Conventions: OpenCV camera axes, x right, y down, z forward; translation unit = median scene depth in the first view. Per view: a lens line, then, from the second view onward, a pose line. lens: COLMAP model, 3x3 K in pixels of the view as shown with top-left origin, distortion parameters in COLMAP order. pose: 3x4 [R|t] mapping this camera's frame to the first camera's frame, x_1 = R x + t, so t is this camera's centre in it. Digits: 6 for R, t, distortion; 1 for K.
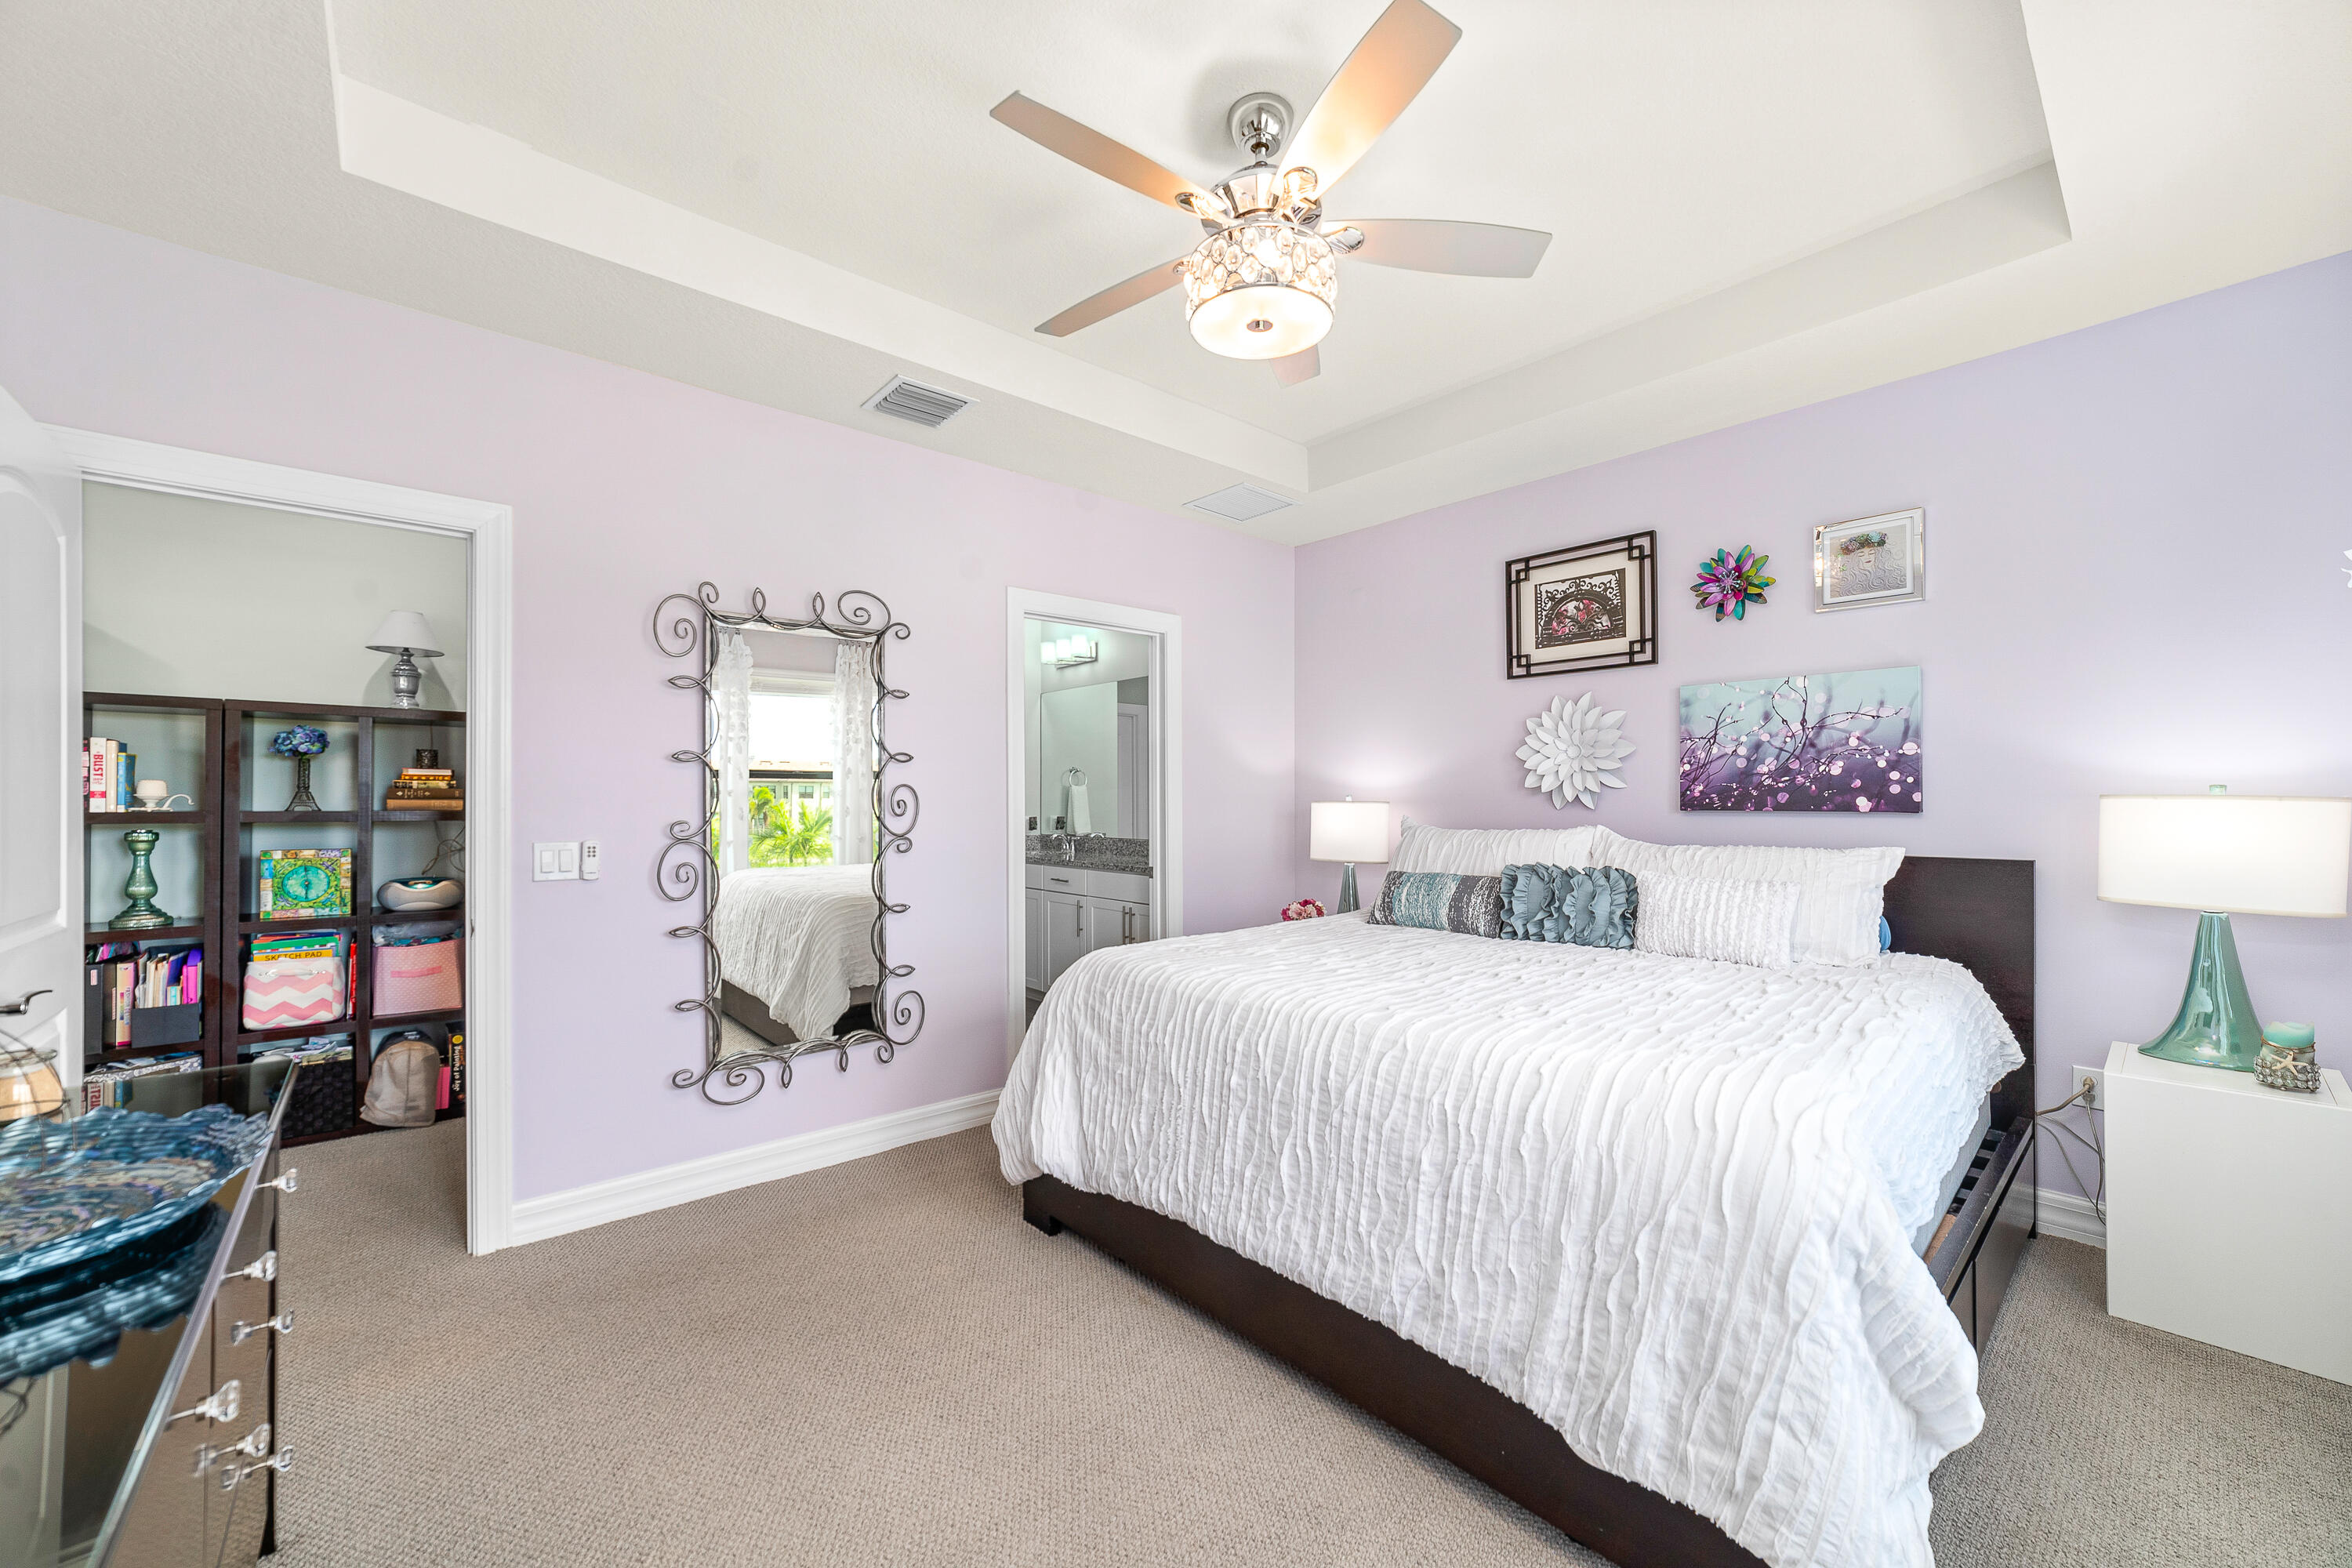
lens RADIAL K [[890.6, 0, 1176.0], [0, 890.6, 784.0], [0, 0, 1]] dist [-0.000480, 0.000066]
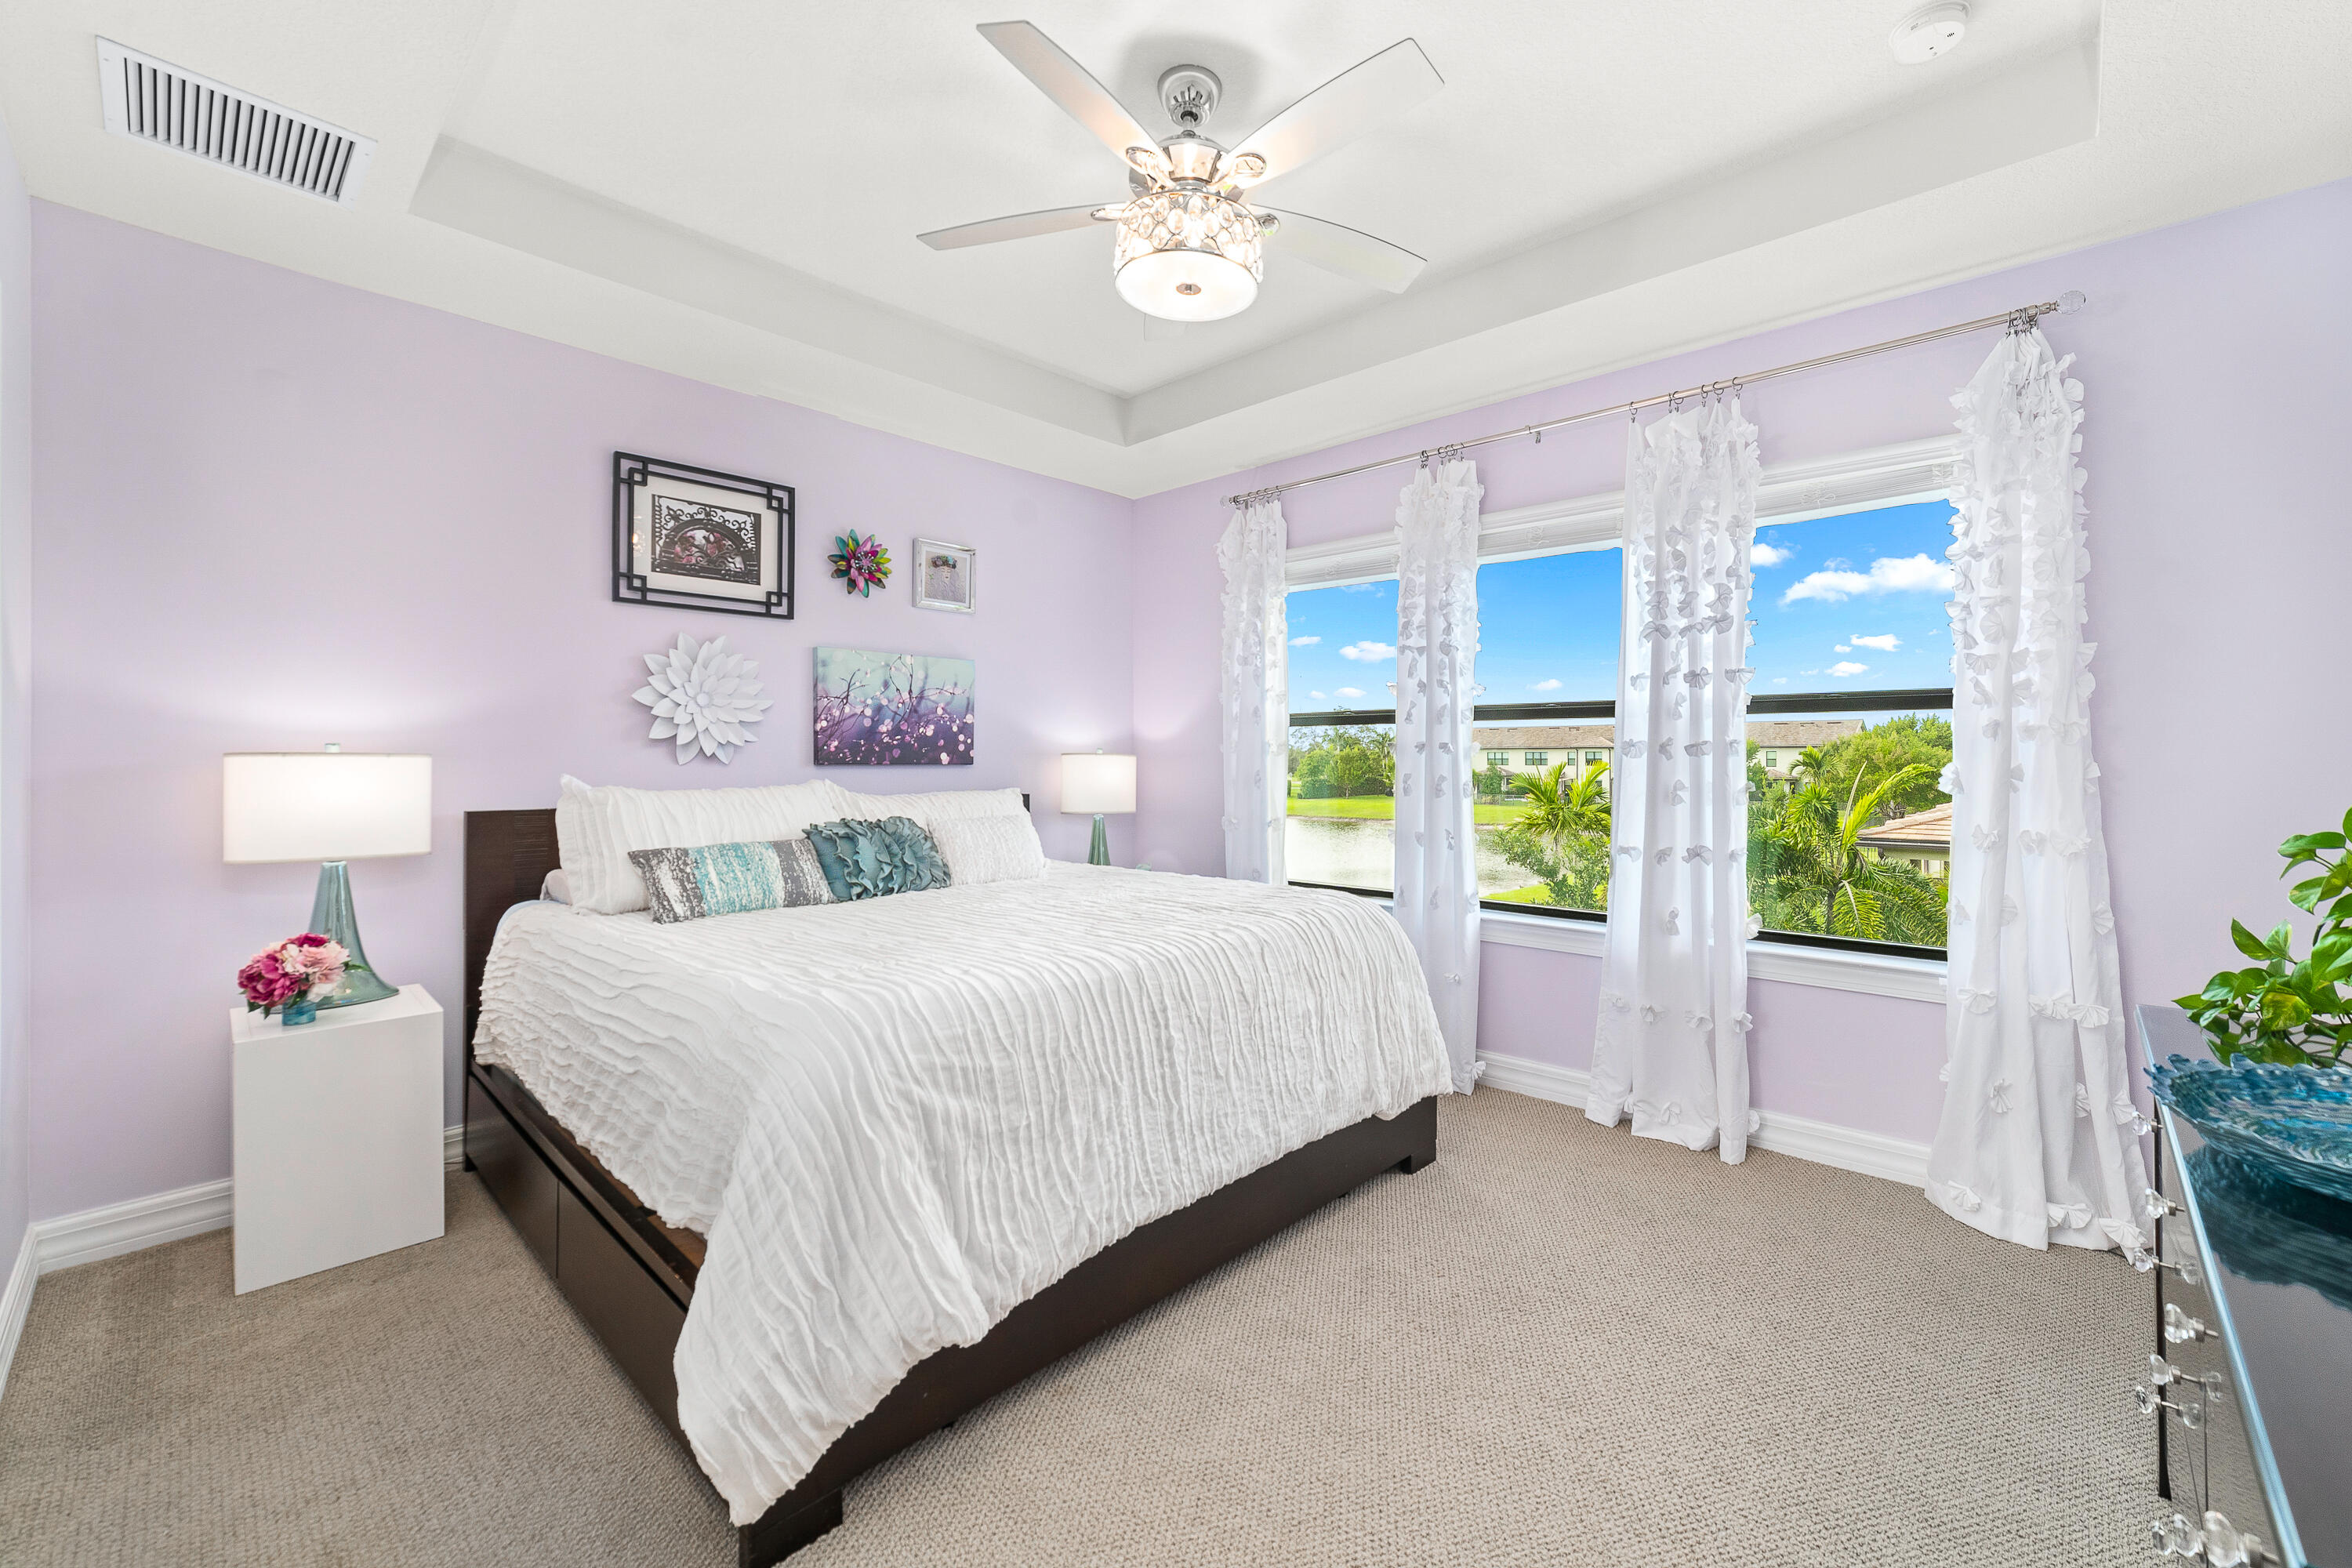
lens RADIAL K [[985.5, 0, 1175.8], [0, 985.5, 739.7], [0, 0, 1]] dist [-0.013240, -0.000024]
pose [[-0.079648, 0.020149, 0.996619, -0.608730], [-0.020664, 0.999547, -0.021859, 0.016570], [-0.996609, -0.022335, -0.079195, 0.651520]]
